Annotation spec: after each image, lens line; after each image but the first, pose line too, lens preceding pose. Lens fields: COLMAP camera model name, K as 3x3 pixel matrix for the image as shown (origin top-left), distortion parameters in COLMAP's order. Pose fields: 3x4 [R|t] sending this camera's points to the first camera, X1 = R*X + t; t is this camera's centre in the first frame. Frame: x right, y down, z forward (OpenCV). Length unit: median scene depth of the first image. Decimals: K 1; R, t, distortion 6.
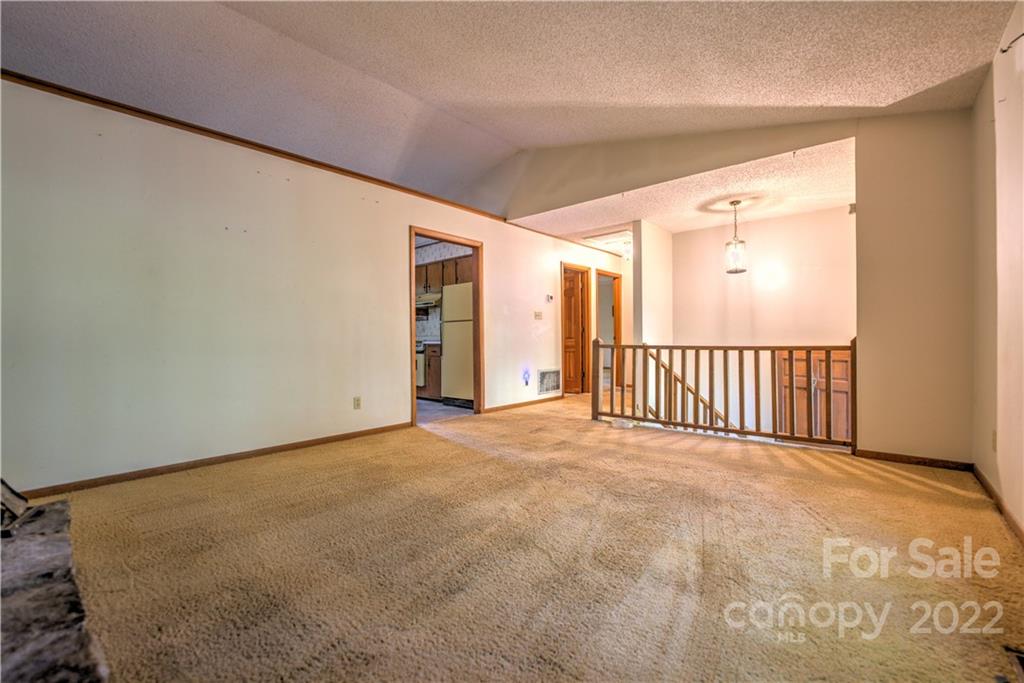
lens RADIAL K [[426.9, 0, 517.8], [0, 426.9, 336.9], [0, 0, 1]] dist [-0.022067, 0.000015]
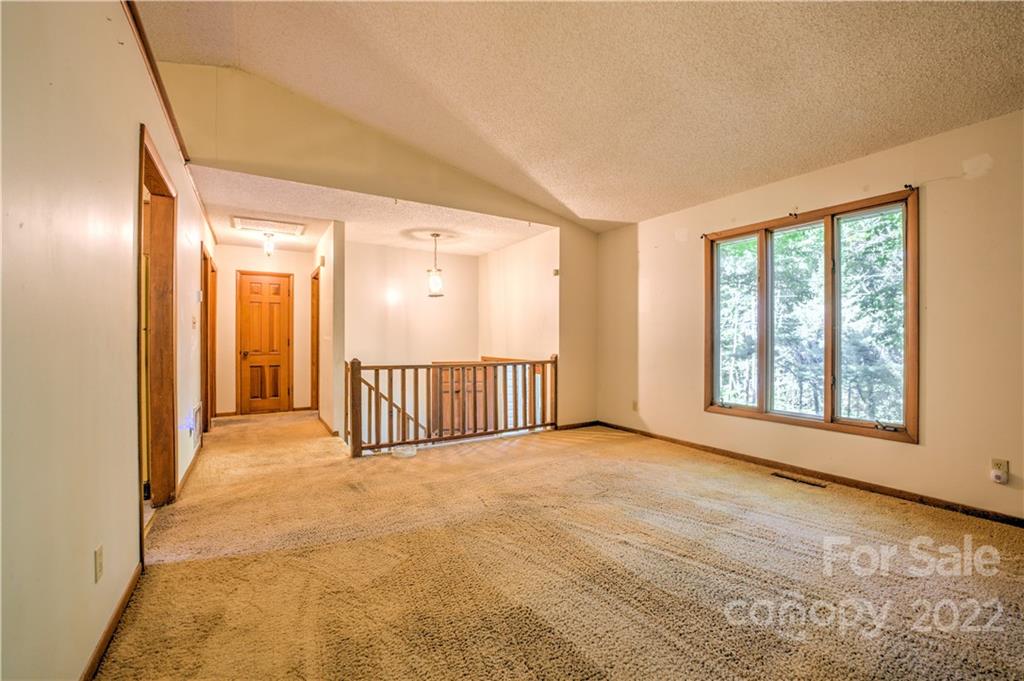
lens RADIAL K [[419.1, 0, 520.5], [0, 419.1, 342.7], [0, 0, 1]] dist [-0.023508, 0.000044]
pose [[0.296271, -0.000727, 0.955104, -0.712190], [-0.006958, 0.999972, 0.002919, -0.047606], [-0.955079, -0.007511, 0.296258, 0.644900]]
